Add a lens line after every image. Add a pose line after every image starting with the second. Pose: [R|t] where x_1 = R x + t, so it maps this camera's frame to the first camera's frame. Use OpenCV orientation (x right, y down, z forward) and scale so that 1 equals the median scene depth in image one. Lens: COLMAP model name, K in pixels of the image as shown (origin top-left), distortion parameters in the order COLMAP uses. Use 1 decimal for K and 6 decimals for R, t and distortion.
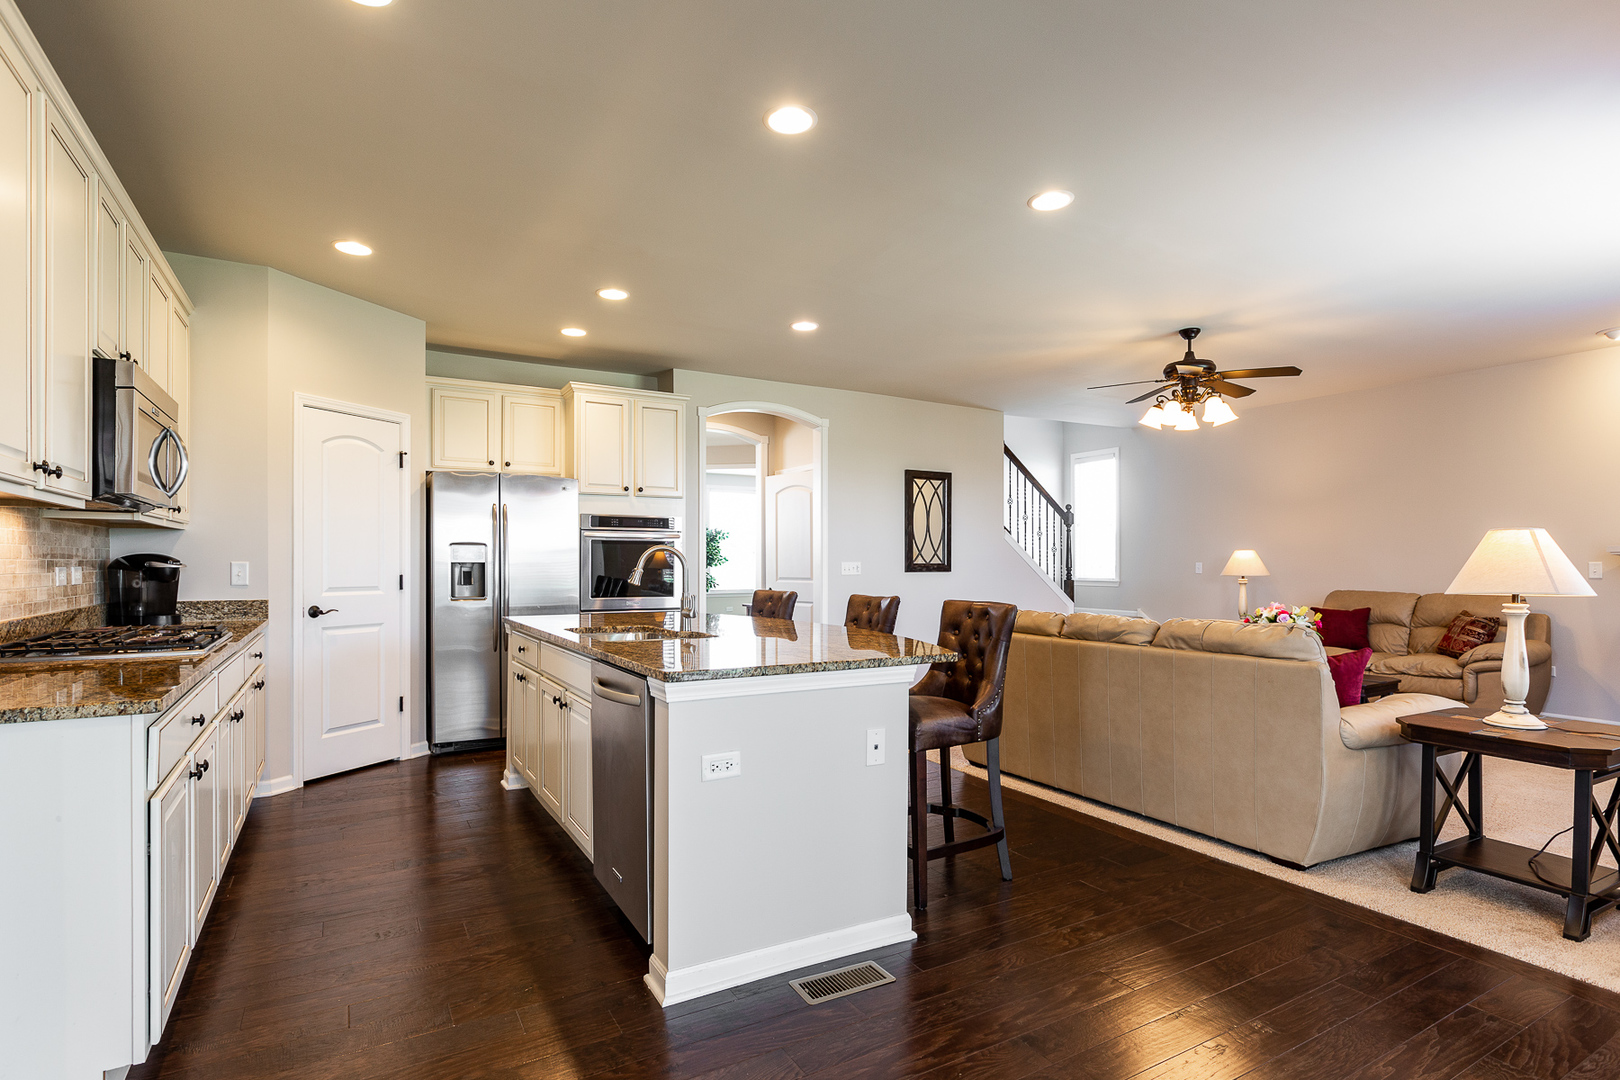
lens RADIAL K [[797.3, 0, 801.8], [0, 797.3, 568.1], [0, 0, 1]] dist [-0.004698, 0.000195]
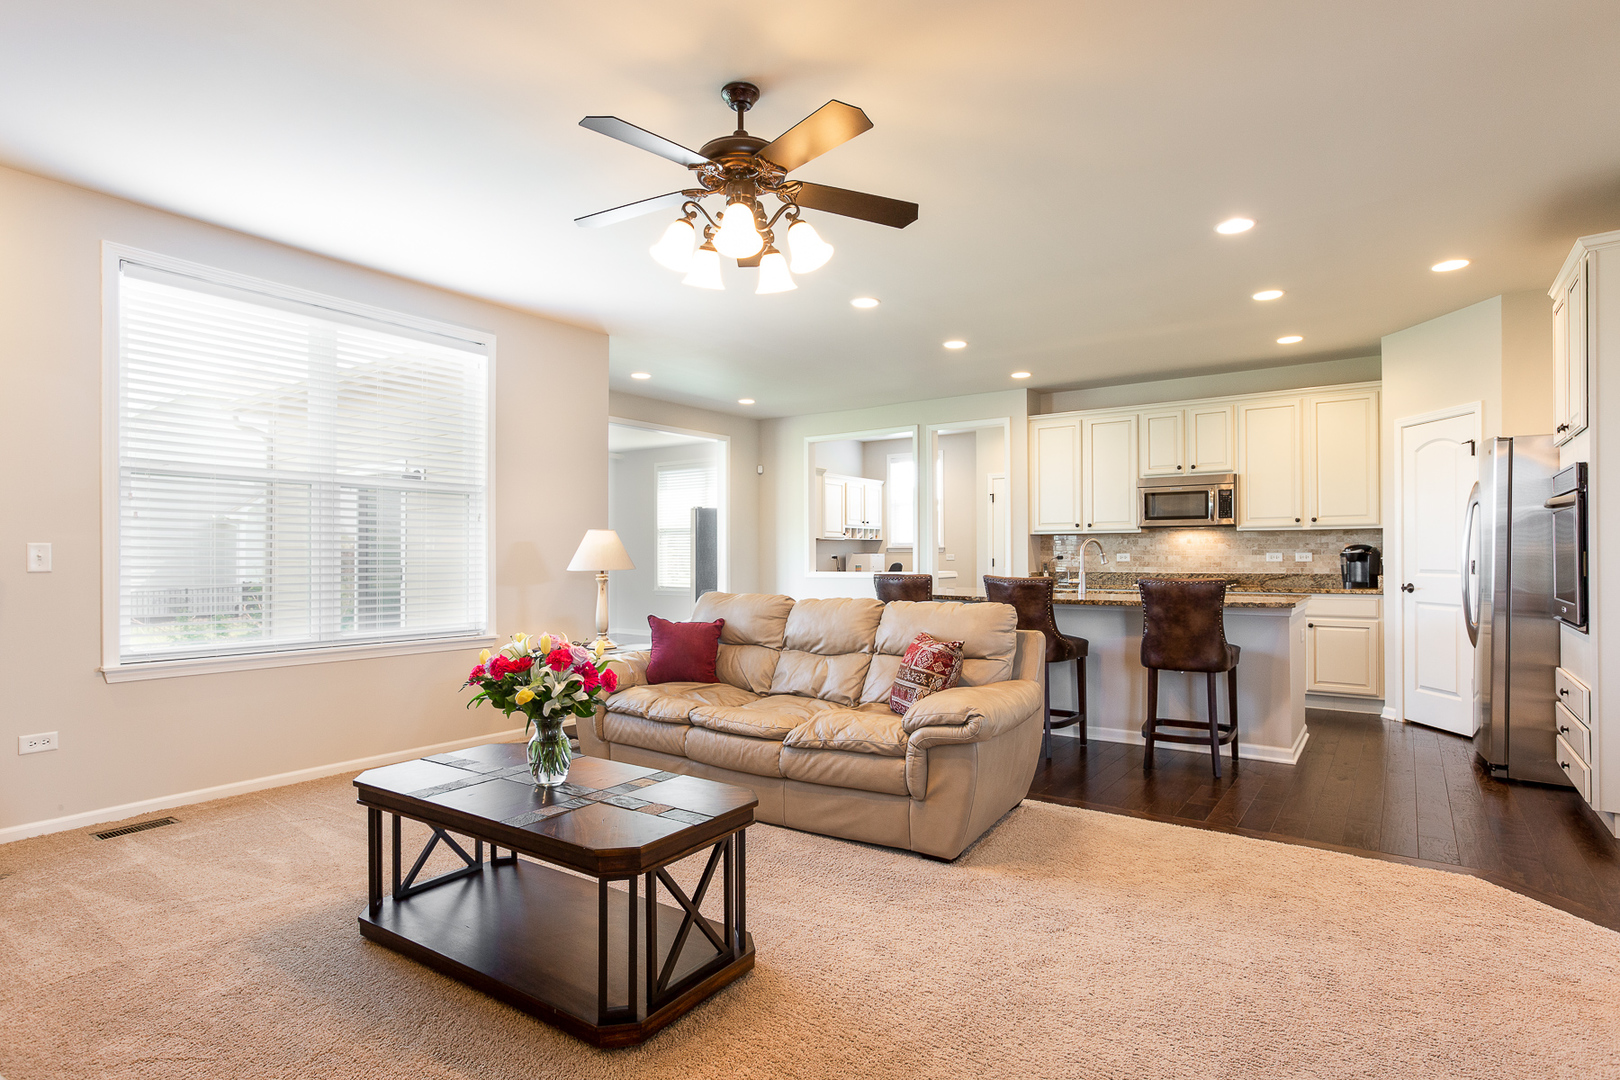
lens RADIAL K [[833.8, 0, 810.0], [0, 833.8, 540.0], [0, 0, 1]] dist [0.000252, 0.000783]
pose [[-0.903645, -0.005795, -0.428242, 0.722679], [0.000090, 0.999906, -0.013722, -0.003084], [0.428281, -0.012438, -0.903560, 1.581402]]
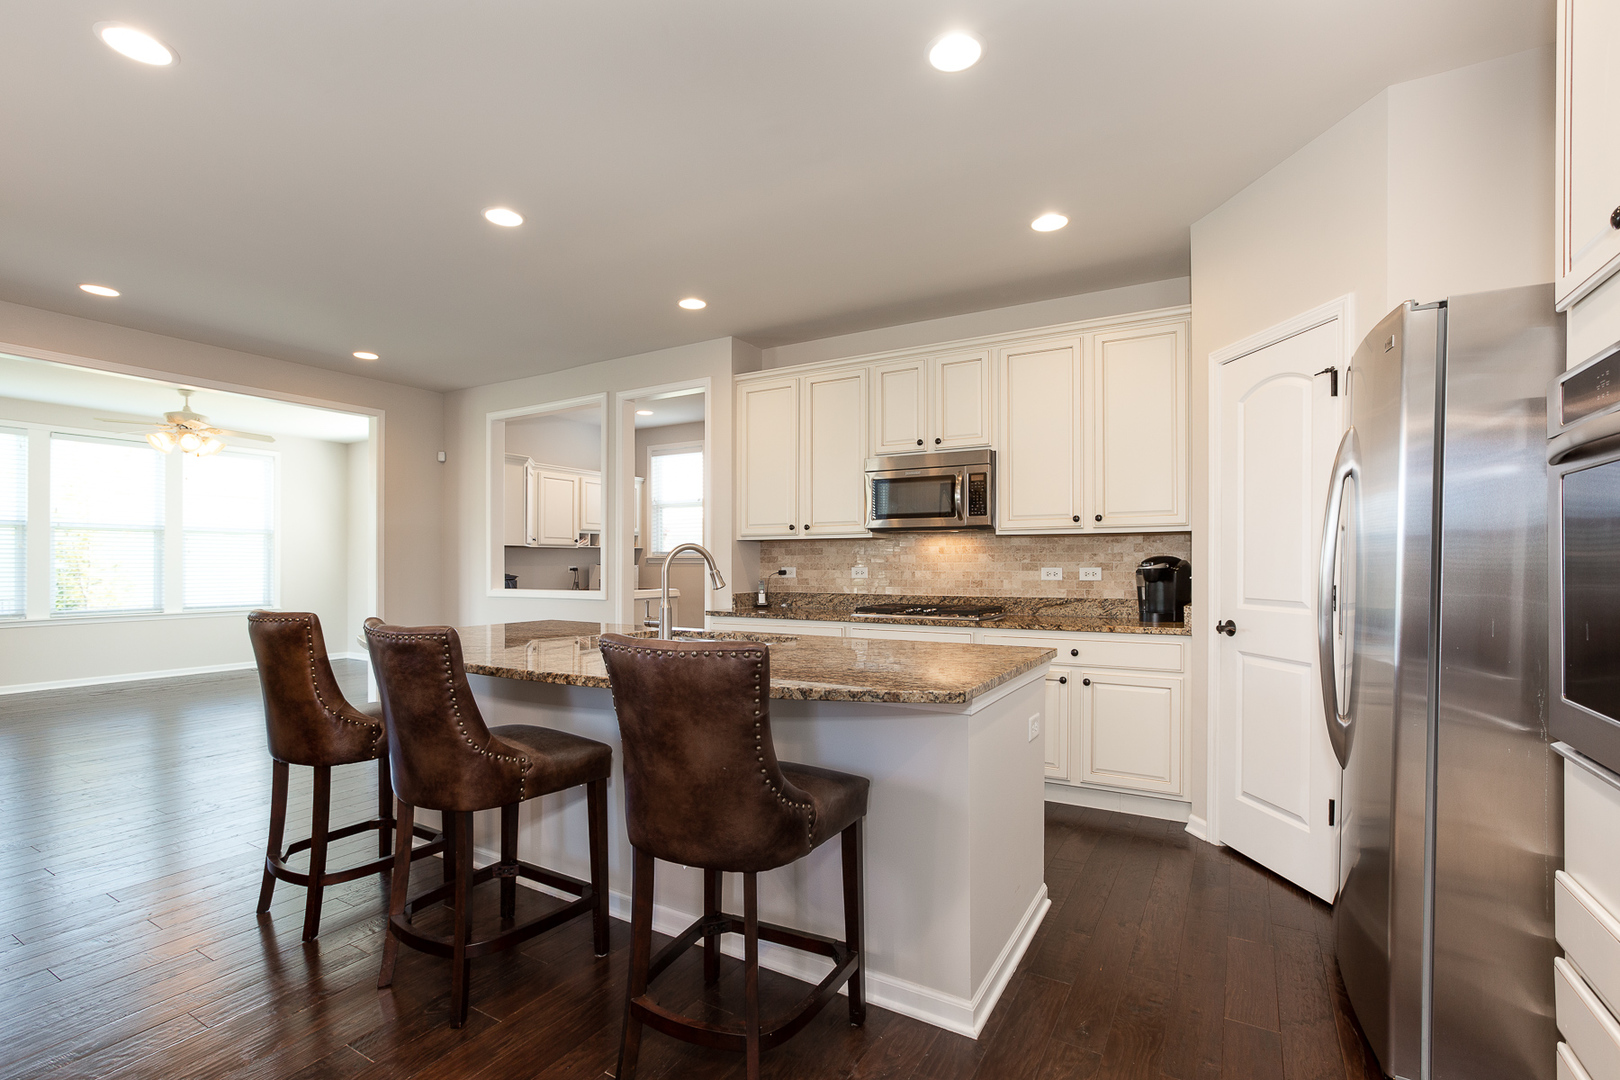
lens RADIAL K [[738.0, 0, 797.2], [0, 738.0, 557.5], [0, 0, 1]] dist [-0.031021, 0.000312]
pose [[-0.870791, -0.004159, -0.491635, 0.084936], [-0.002463, 0.999989, -0.004097, -0.008028], [0.491646, -0.002357, -0.870792, 1.242217]]
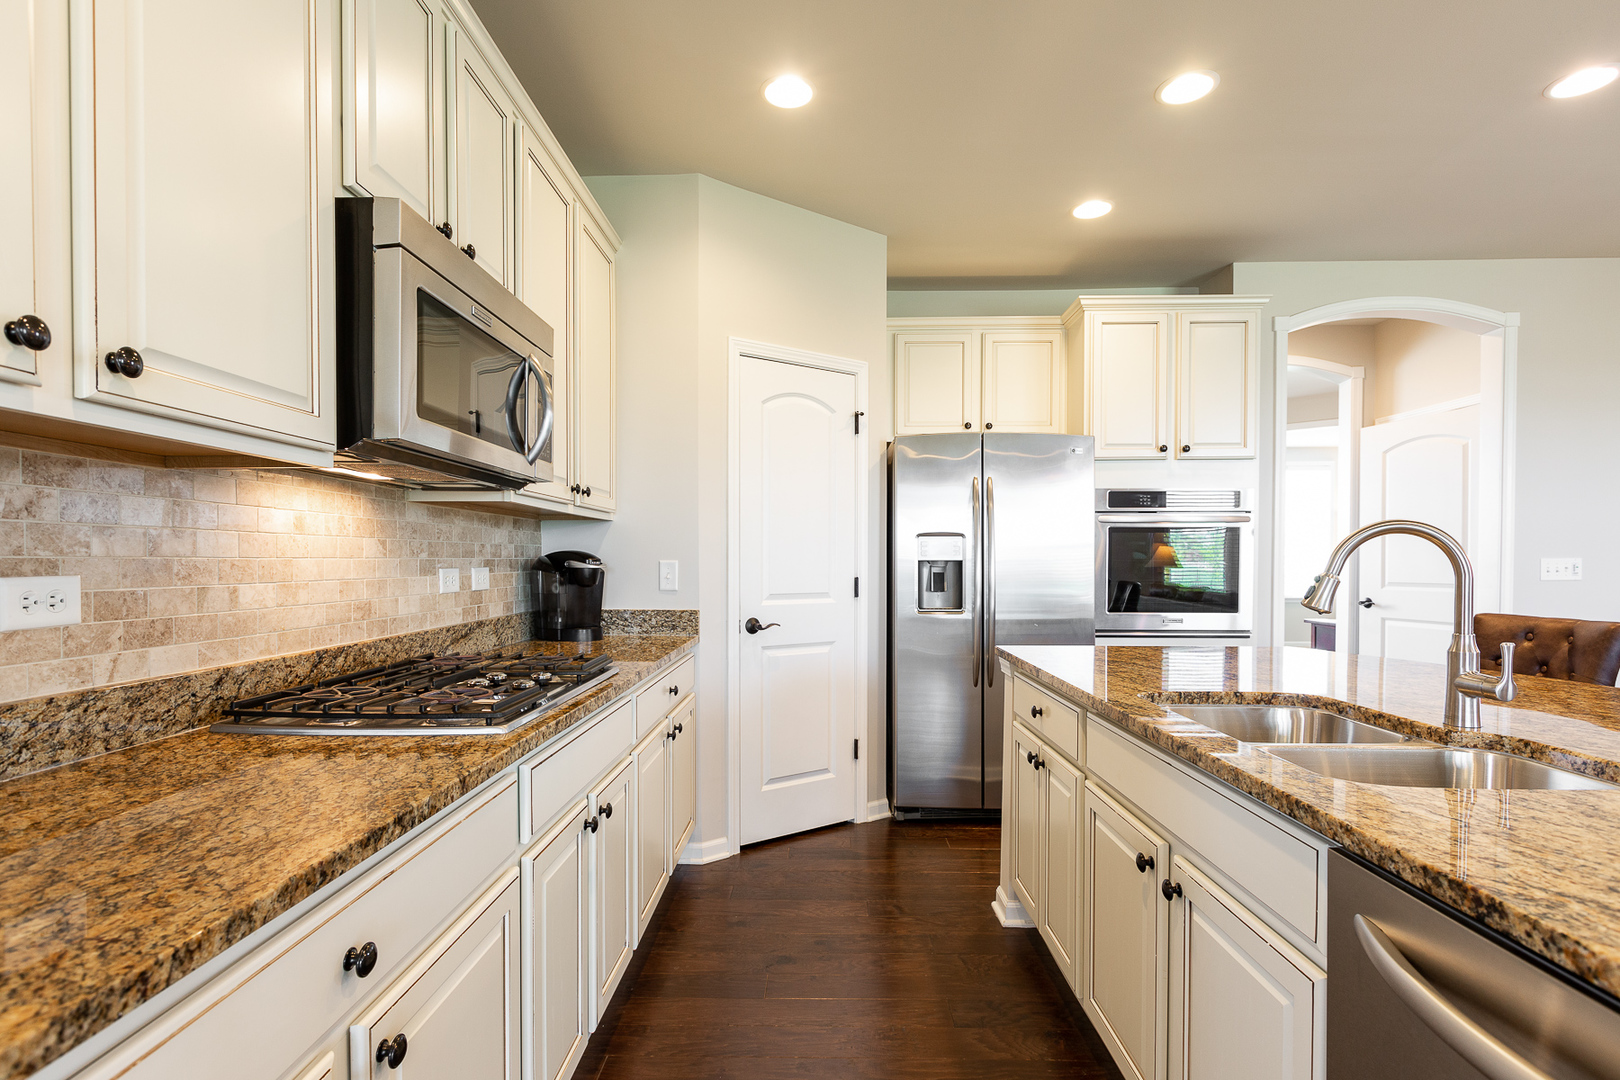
lens RADIAL K [[777.0, 0, 805.0], [0, 777.0, 575.1], [0, 0, 1]] dist [-0.000246, 0.000003]
pose [[0.853022, 0.008151, -0.521812, -0.160625], [-0.001229, 0.999907, 0.013610, -0.003355], [0.521874, -0.010969, 0.852952, 0.346276]]
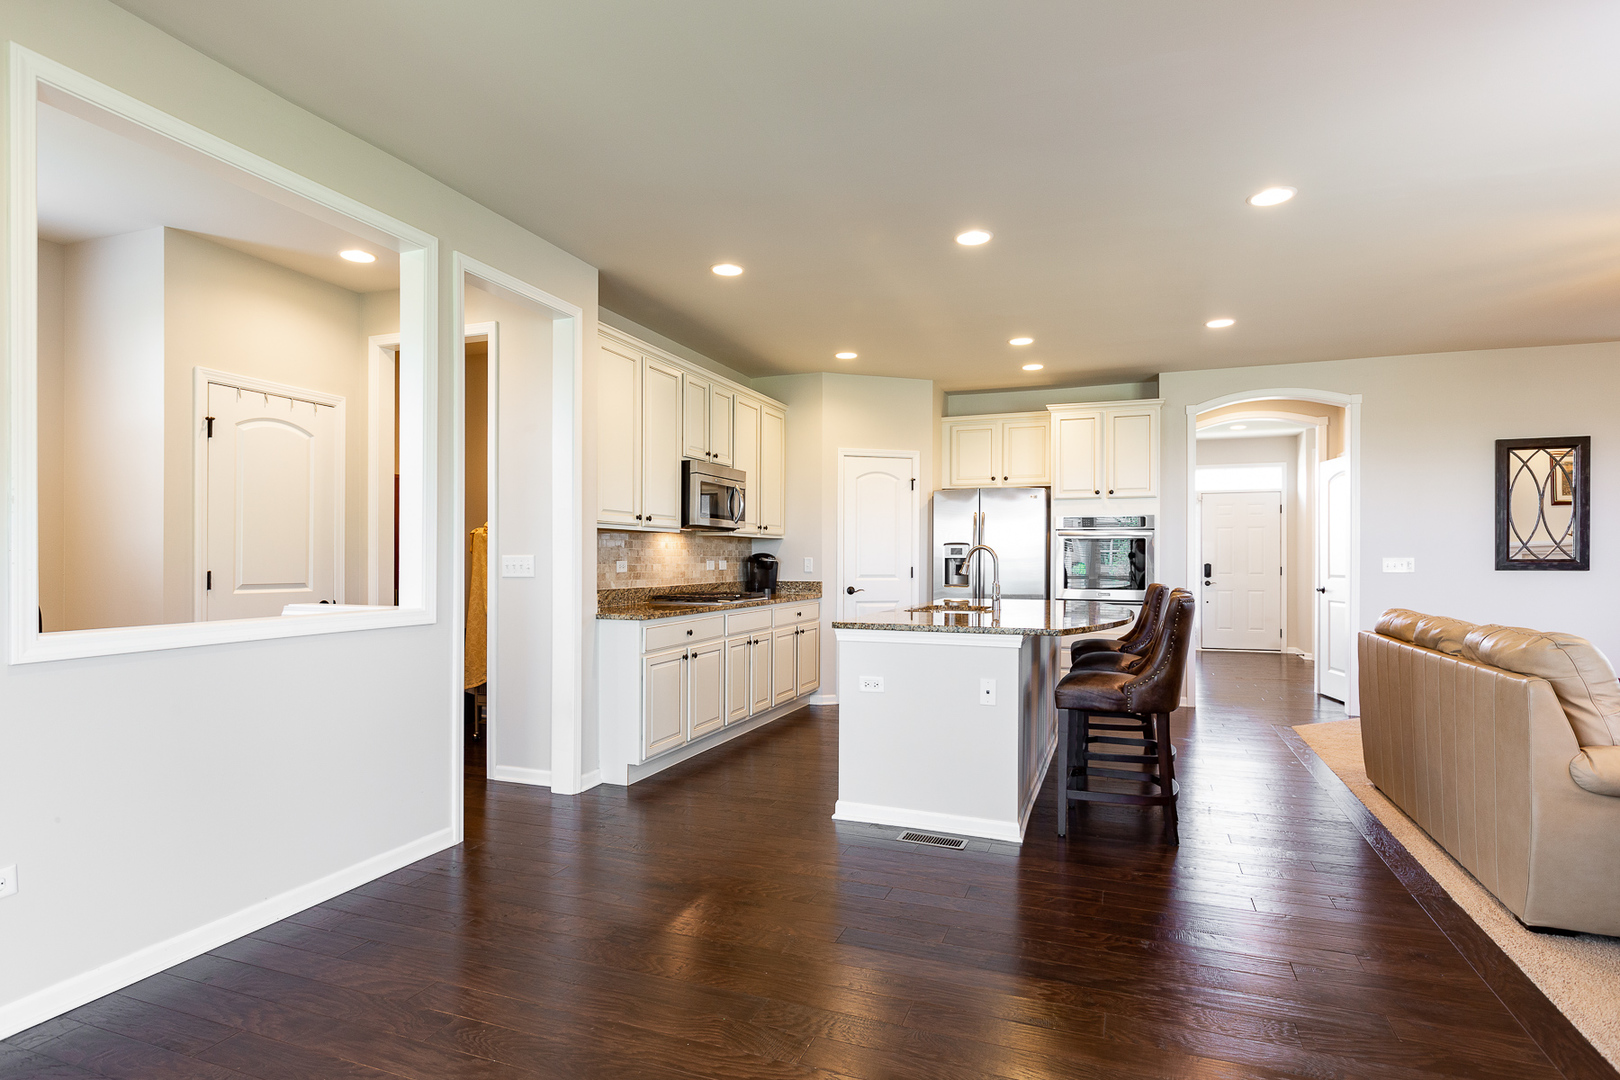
lens RADIAL K [[857.3, 0, 809.1], [0, 857.3, 562.1], [0, 0, 1]] dist [0.000376, 0.000339]
pose [[0.636586, 0.003378, -0.771198, 0.530892], [-0.005377, 0.999986, -0.000058, 0.001024], [0.771187, 0.004184, 0.636595, -0.092312]]
